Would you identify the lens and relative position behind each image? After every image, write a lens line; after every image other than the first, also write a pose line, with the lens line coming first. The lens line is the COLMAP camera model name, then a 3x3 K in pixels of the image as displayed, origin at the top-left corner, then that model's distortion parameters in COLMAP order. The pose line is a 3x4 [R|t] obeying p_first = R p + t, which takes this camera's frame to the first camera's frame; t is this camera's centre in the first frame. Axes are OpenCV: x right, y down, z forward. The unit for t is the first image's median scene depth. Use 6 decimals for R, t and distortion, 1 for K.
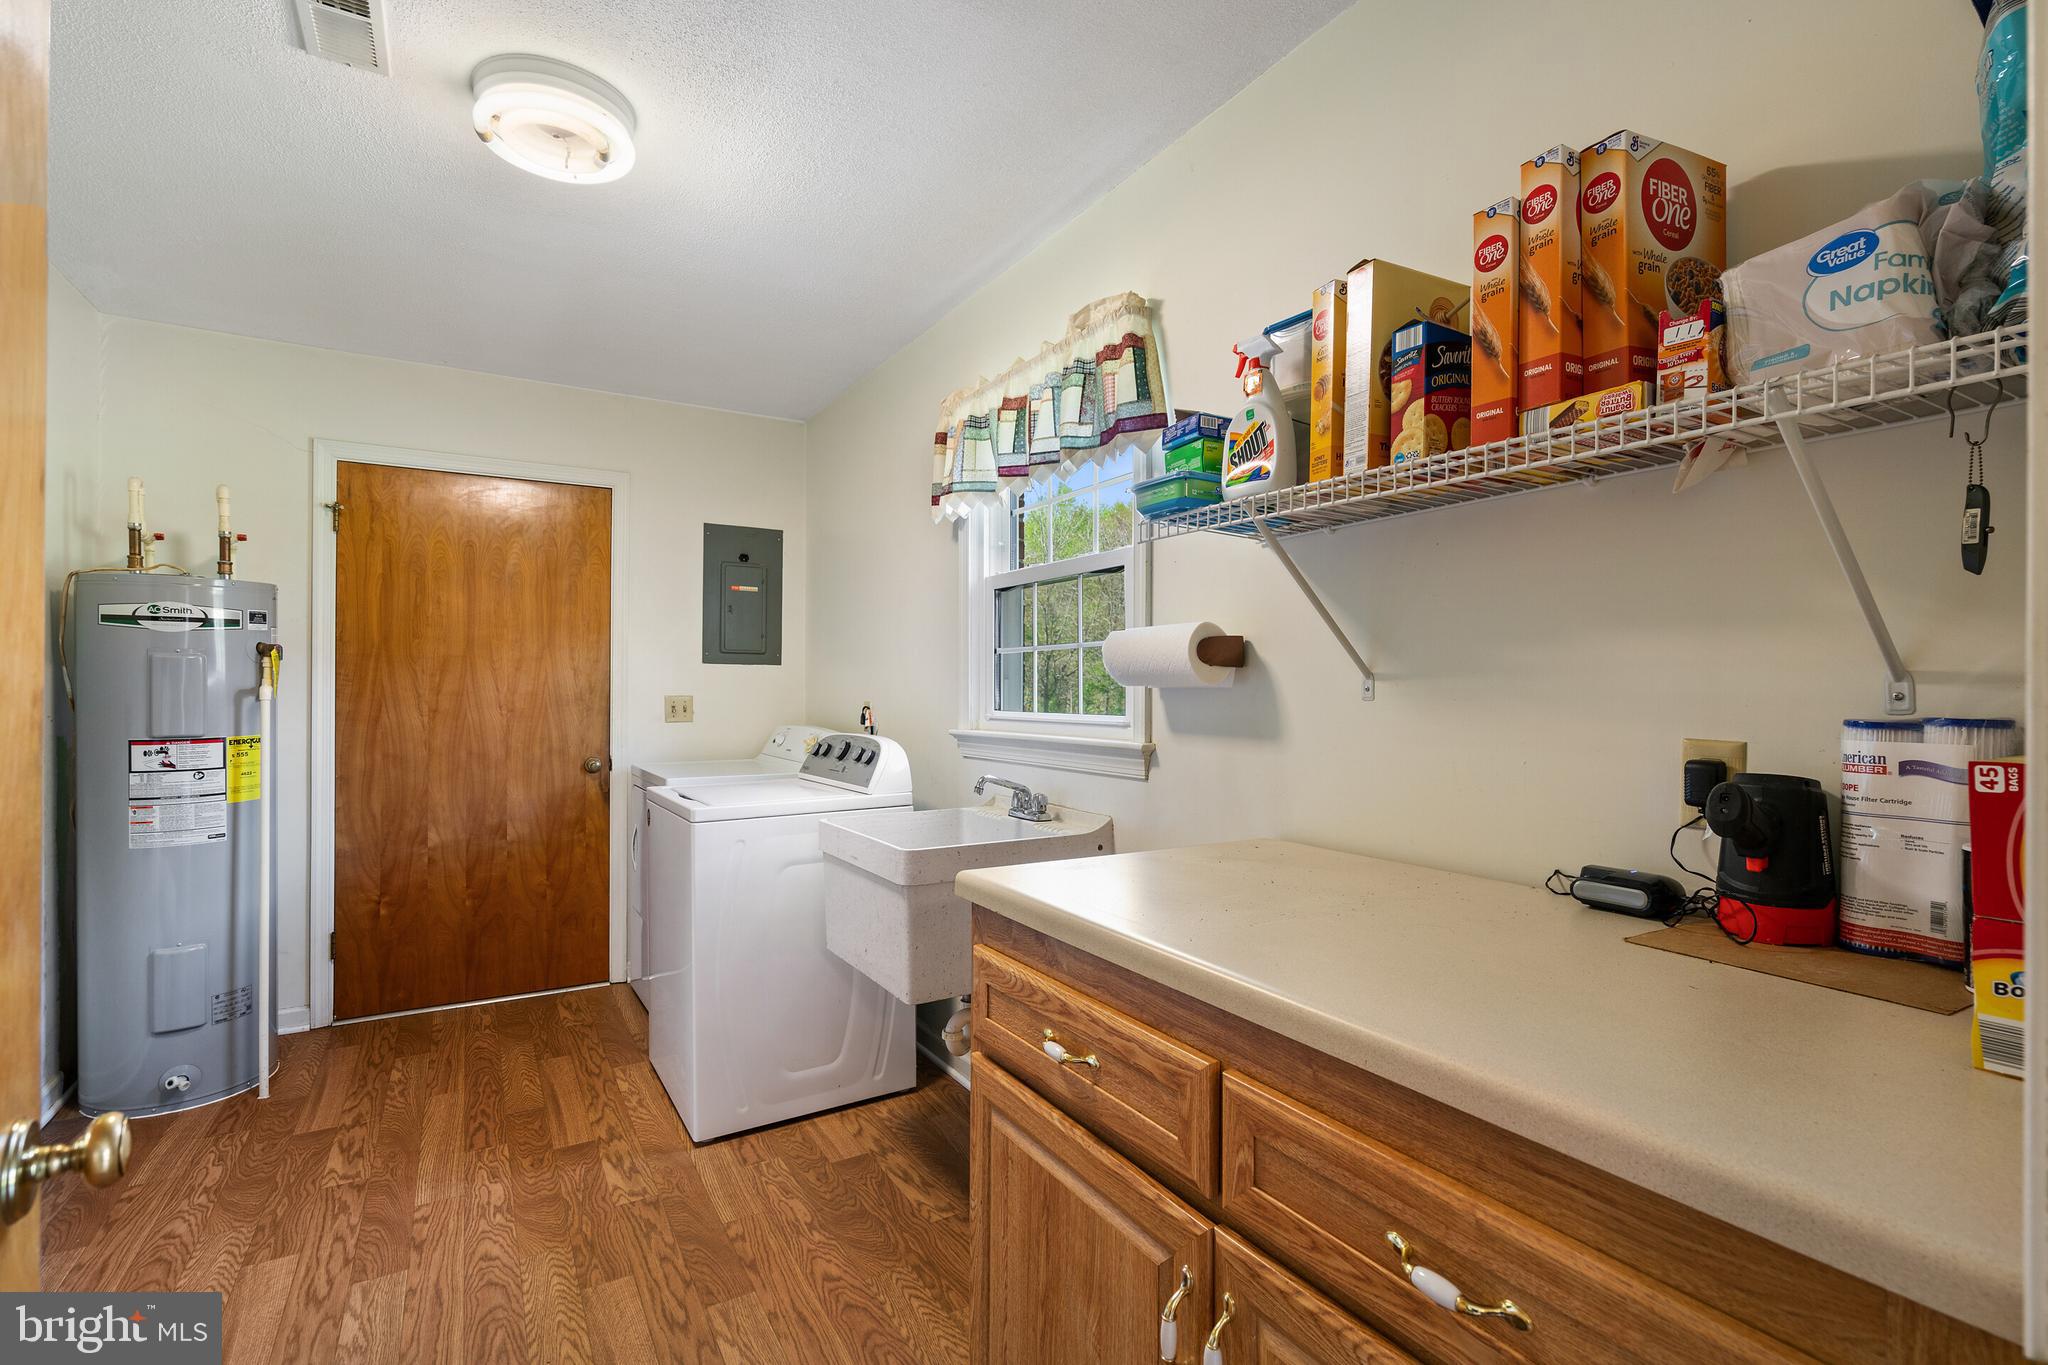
lens RADIAL K [[922.7, 0, 1017.9], [0, 922.7, 675.1], [0, 0, 1]] dist [-0.001659, -0.000321]
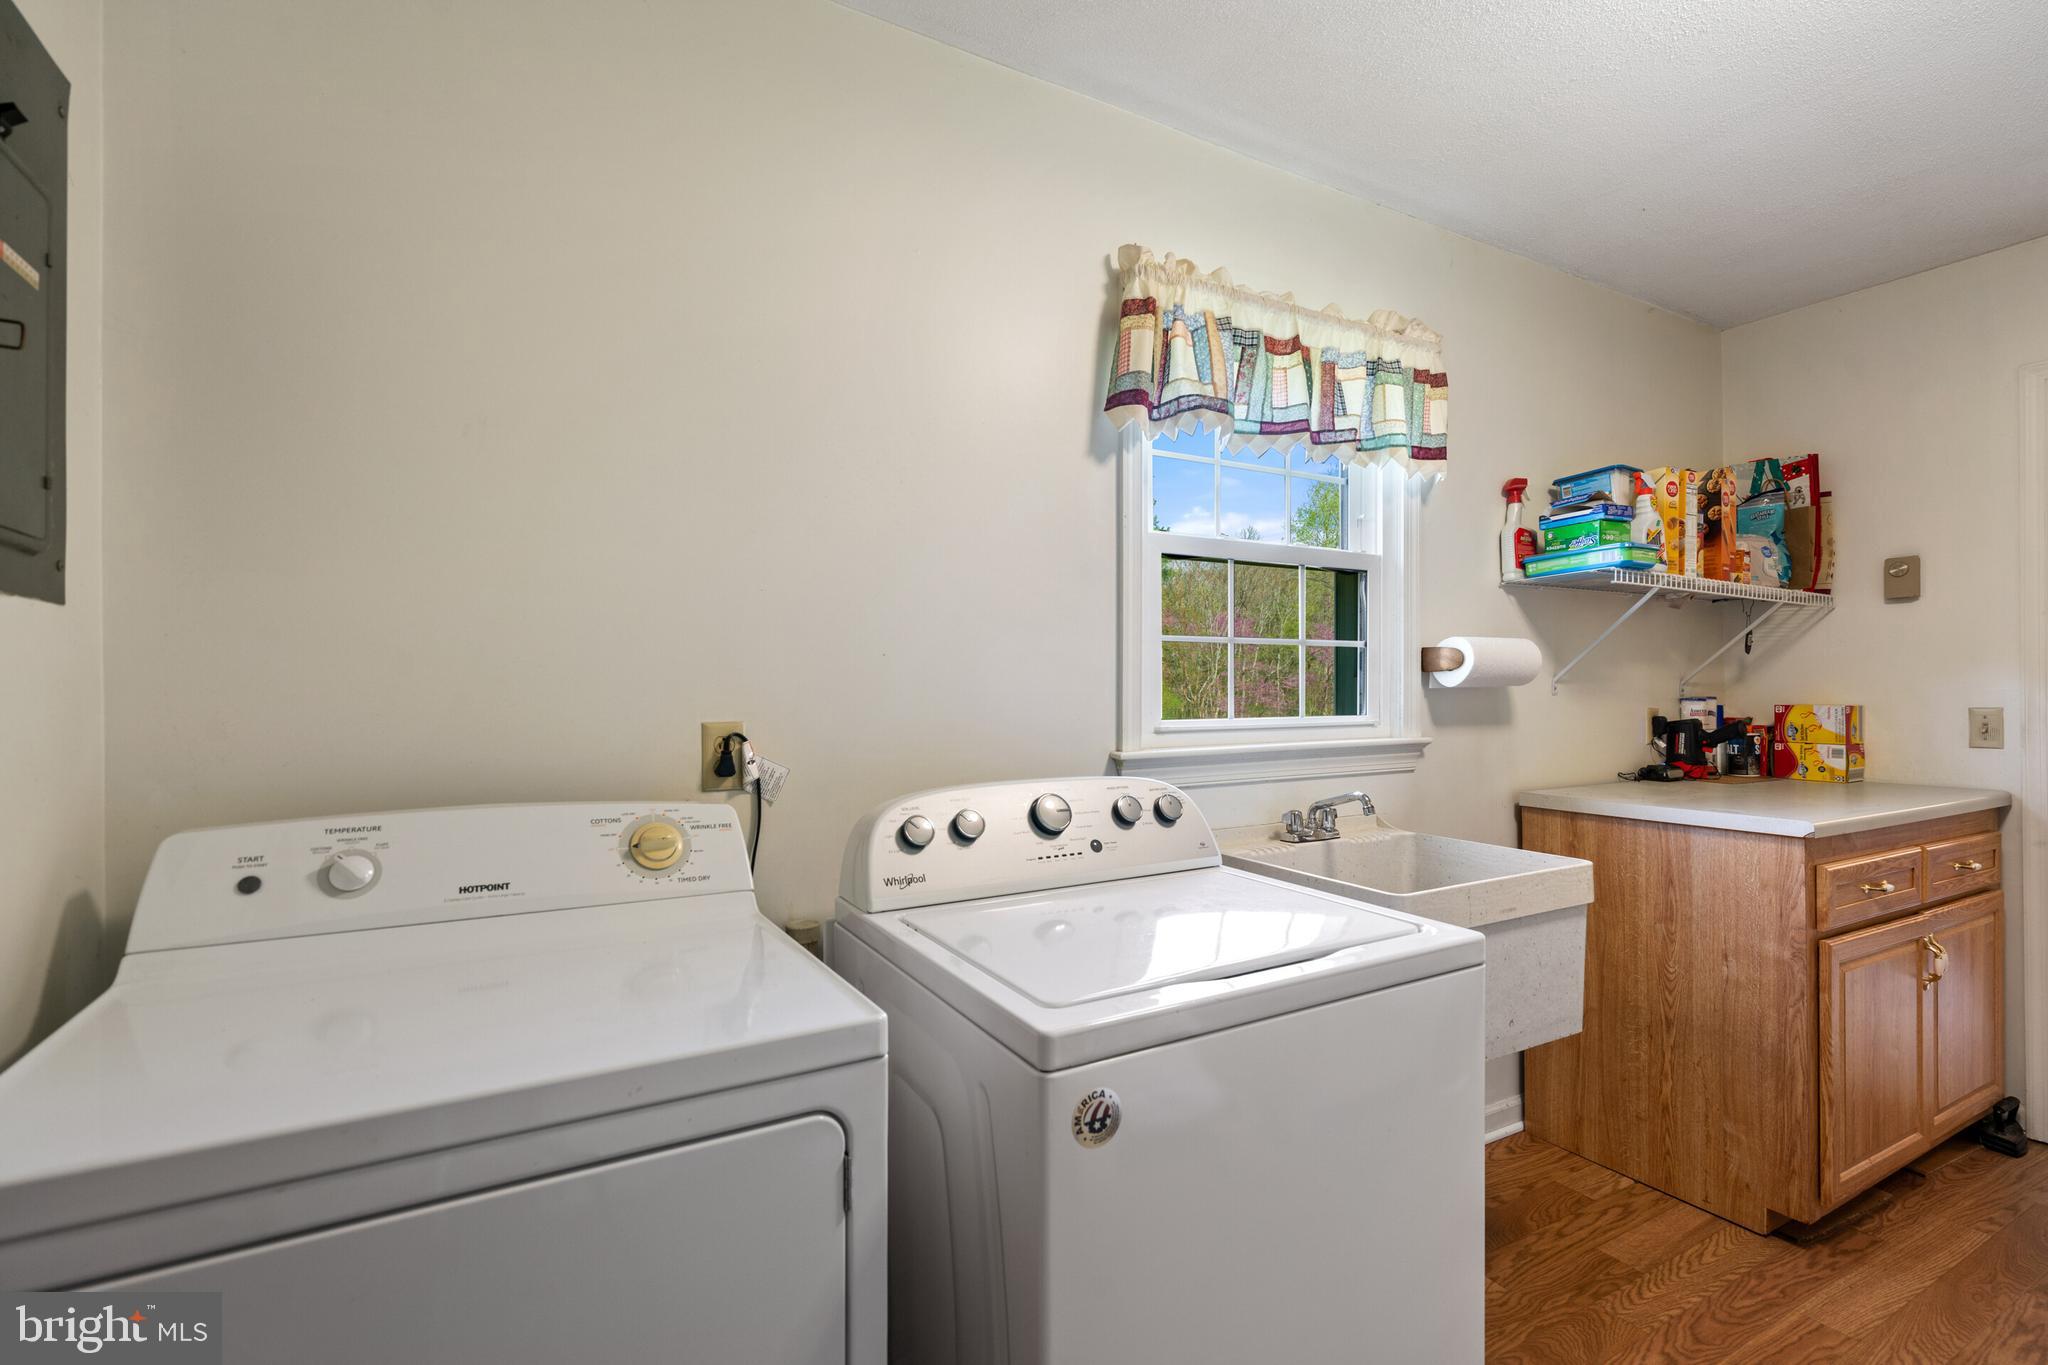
lens RADIAL K [[922.7, 0, 1017.9], [0, 922.7, 675.1], [0, 0, 1]] dist [-0.001659, -0.000321]
pose [[0.033431, 0.005524, 0.999426, -0.867959], [-0.016020, 0.999859, -0.004990, 0.010052], [-0.999313, -0.015844, 0.033515, 1.256741]]
